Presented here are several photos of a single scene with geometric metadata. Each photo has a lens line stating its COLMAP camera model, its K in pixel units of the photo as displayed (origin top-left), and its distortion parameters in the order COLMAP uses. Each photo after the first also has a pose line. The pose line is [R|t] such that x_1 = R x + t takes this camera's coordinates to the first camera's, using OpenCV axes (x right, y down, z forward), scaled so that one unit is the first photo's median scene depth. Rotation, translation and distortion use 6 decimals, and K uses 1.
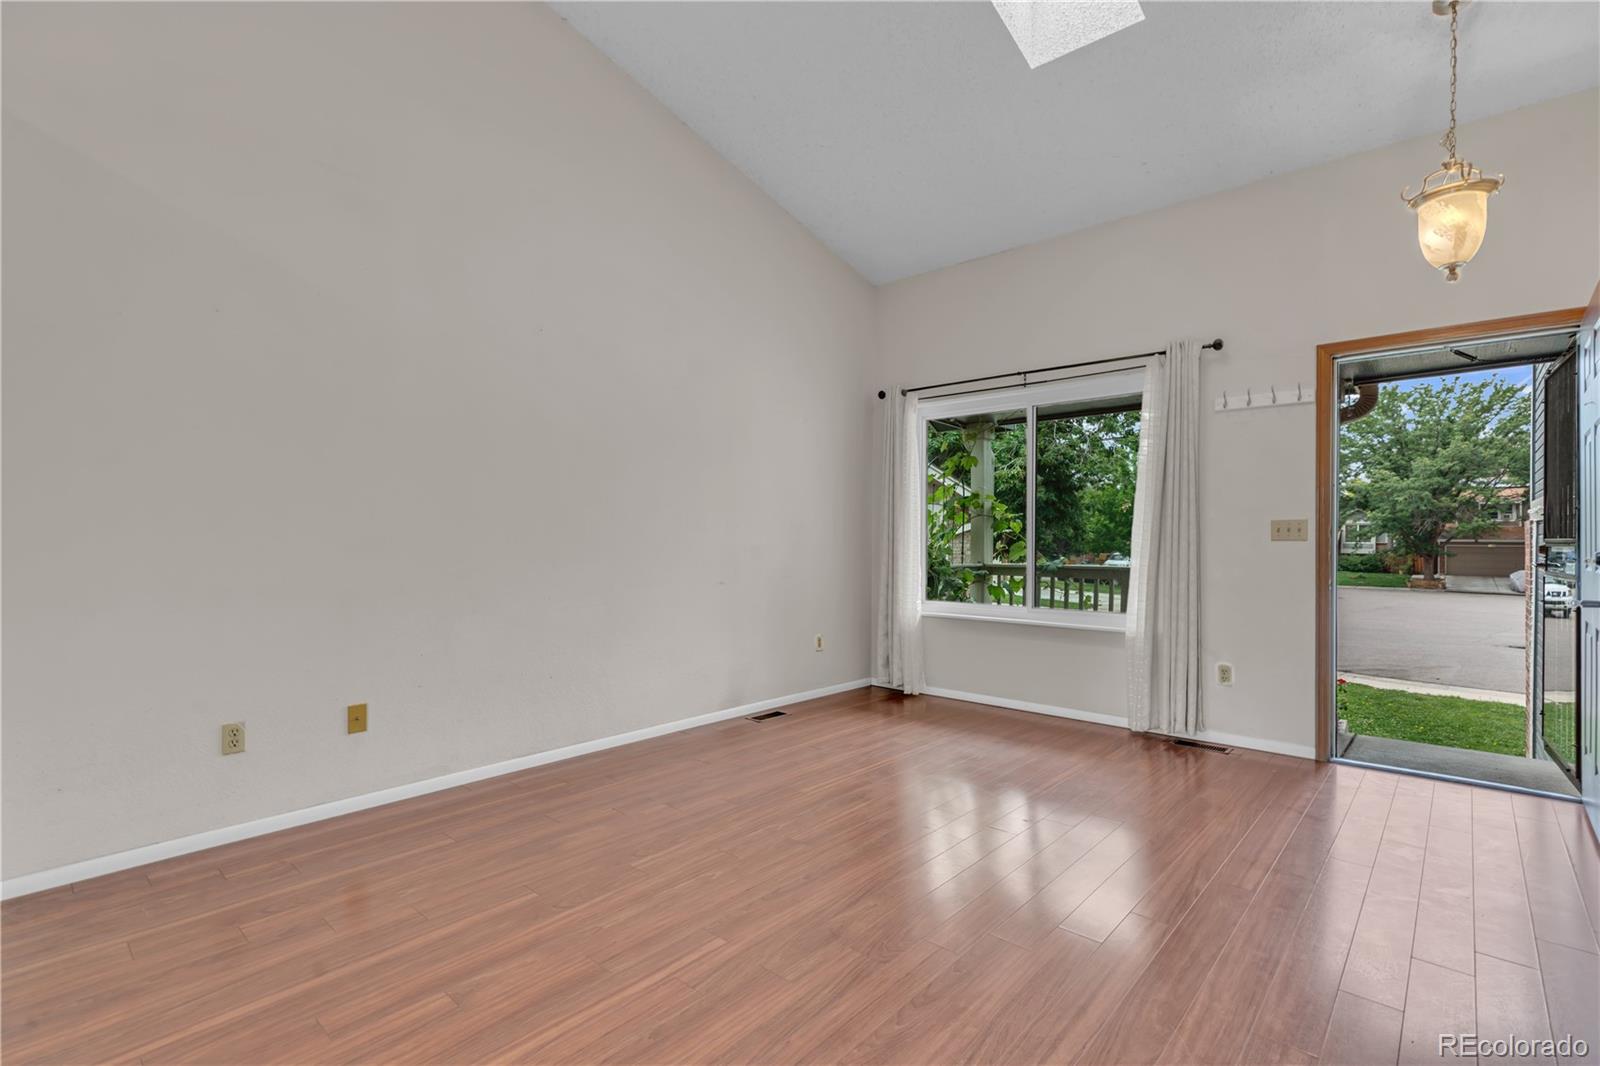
lens RADIAL K [[732.4, 0, 801.3], [0, 732.4, 534.2], [0, 0, 1]] dist [0.001377, -0.002627]
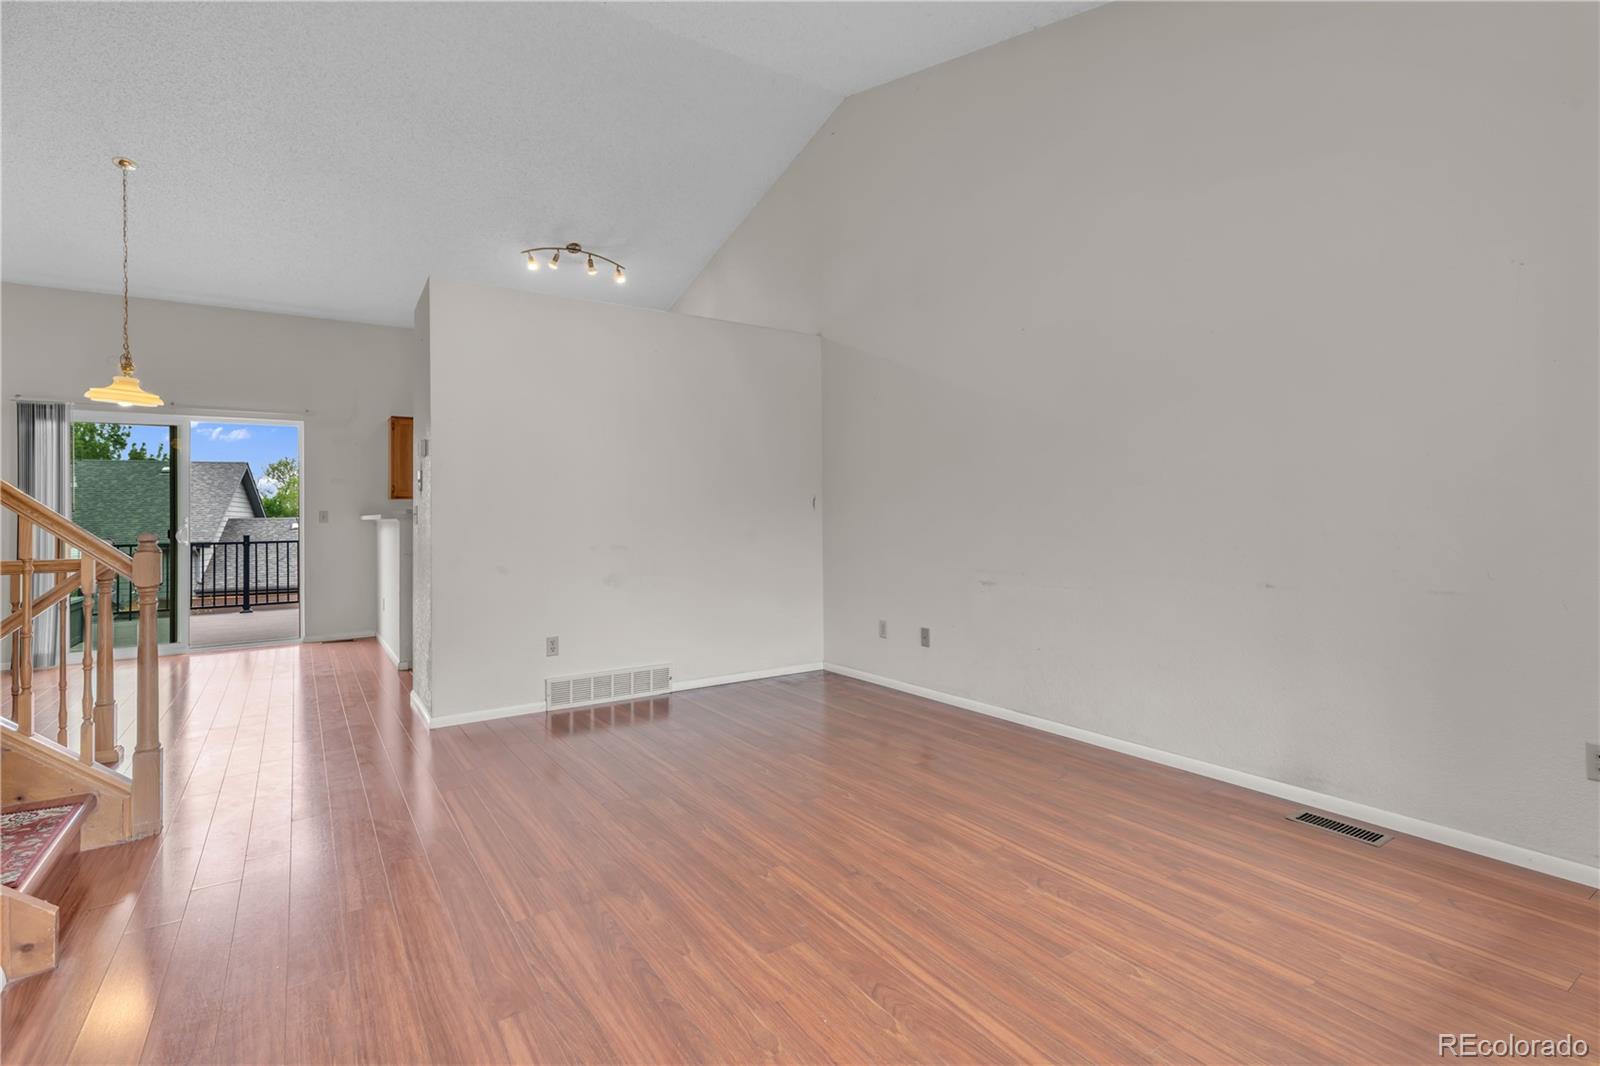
lens RADIAL K [[732.4, 0, 797.7], [0, 732.4, 502.6], [0, 0, 1]] dist [0.001377, -0.002627]
pose [[-0.233312, -0.017067, -0.972252, 1.024751], [0.012024, 0.999719, -0.020434, -0.000578], [0.972328, -0.016458, -0.233041, 1.196776]]
